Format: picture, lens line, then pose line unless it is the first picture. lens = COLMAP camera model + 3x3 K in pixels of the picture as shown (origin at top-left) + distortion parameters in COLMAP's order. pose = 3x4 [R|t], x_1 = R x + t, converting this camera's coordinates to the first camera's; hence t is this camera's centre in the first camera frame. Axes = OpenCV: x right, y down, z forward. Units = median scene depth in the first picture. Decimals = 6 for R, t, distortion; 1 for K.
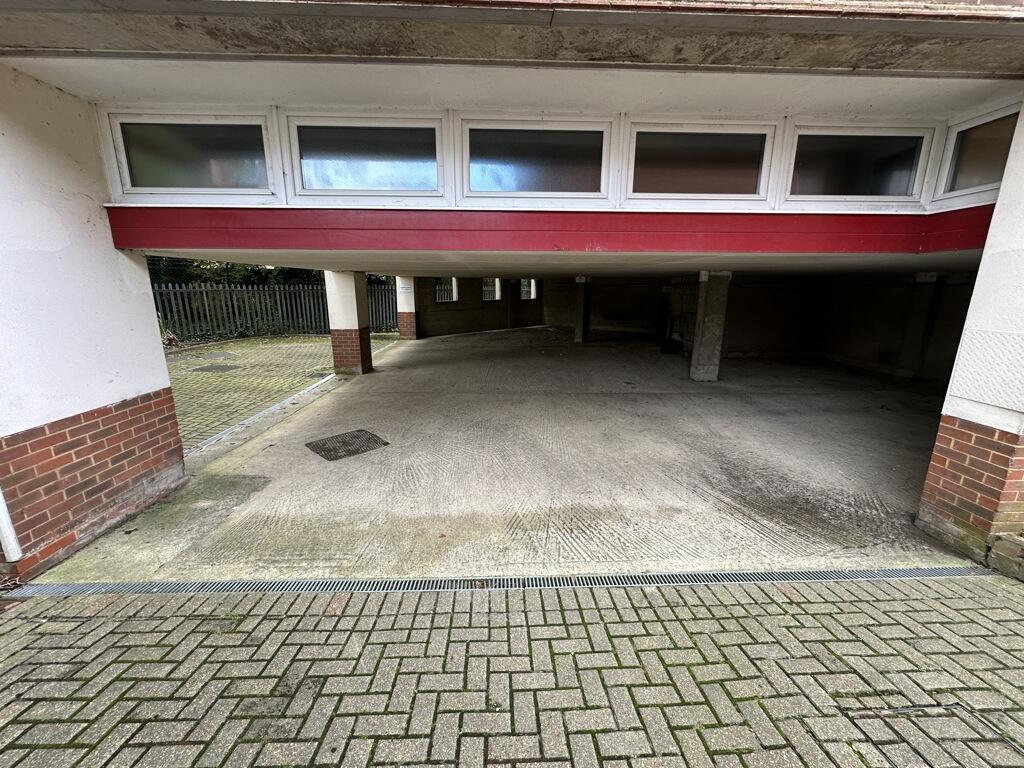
lens RADIAL K [[408.9, 0, 511.1], [0, 408.9, 380.0], [0, 0, 1]] dist [-0.002500, -0.000120]
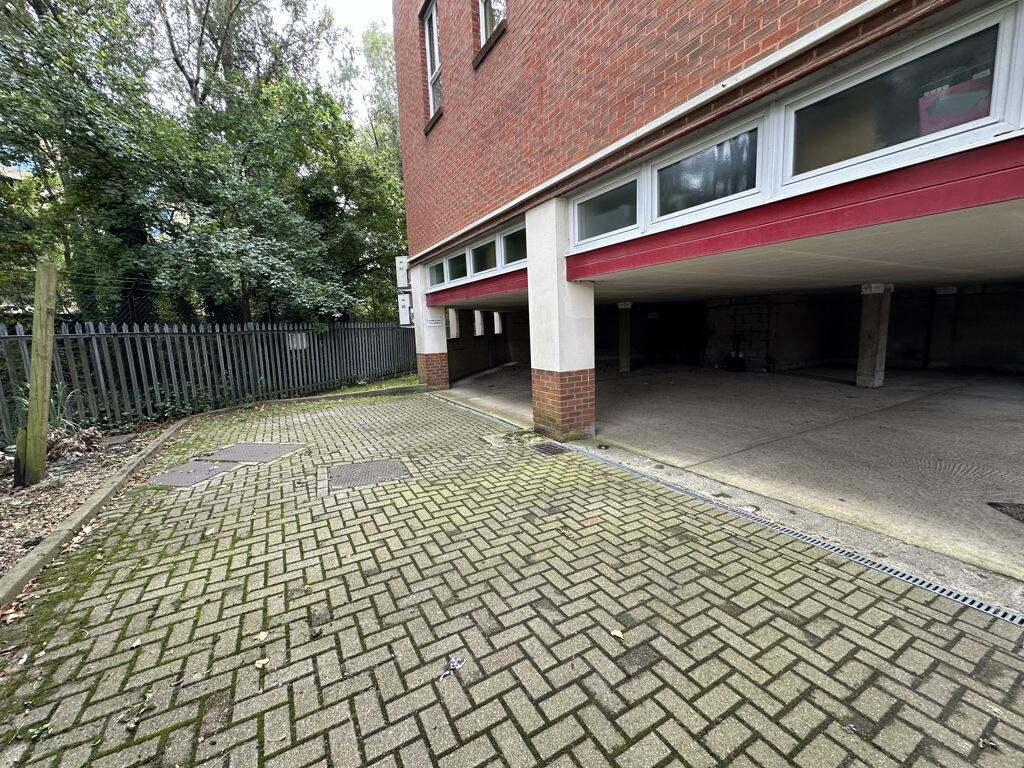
lens RADIAL K [[408.9, 0, 512.0], [0, 408.9, 384.7], [0, 0, 1]] dist [-0.002500, -0.000120]
pose [[0.878727, -0.105702, 0.465473, -0.867748], [0.147354, 0.987614, -0.053904, -0.088694], [-0.454010, 0.115957, 0.883419, 0.517590]]
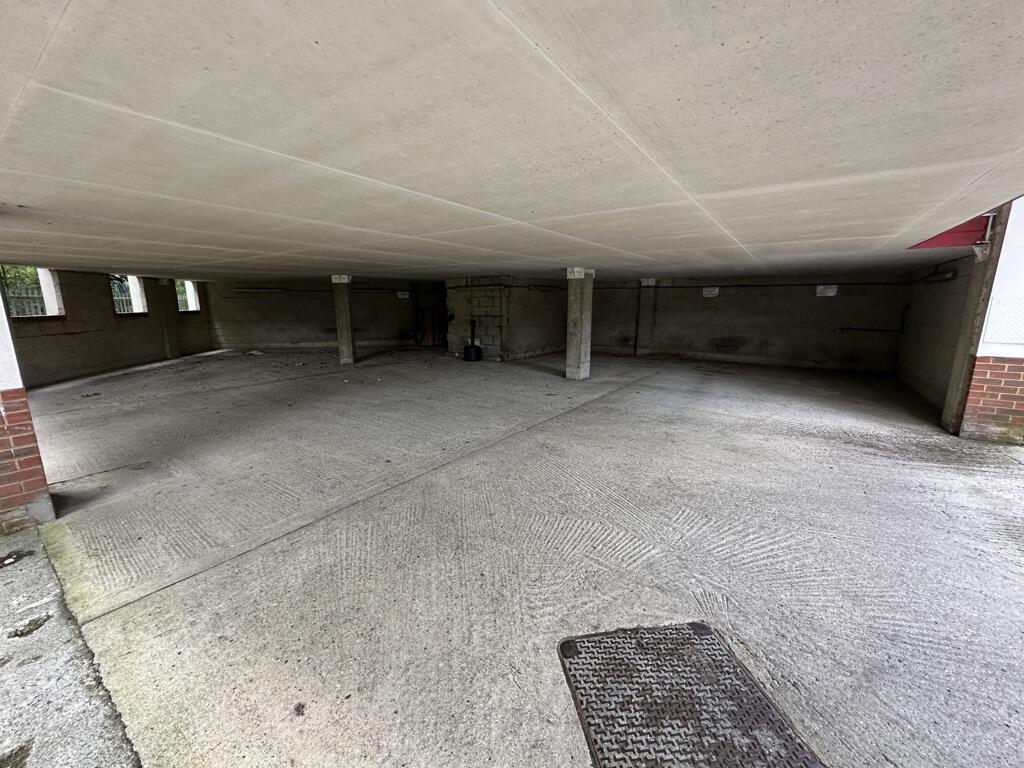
lens RADIAL K [[408.9, 0, 513.4], [0, 408.9, 382.4], [0, 0, 1]] dist [-0.002500, -0.000120]
pose [[0.597024, -0.159494, 0.786209, -0.425729], [0.182909, 0.981287, 0.060173, -0.083546], [-0.781093, 0.107880, 0.615024, 0.542332]]
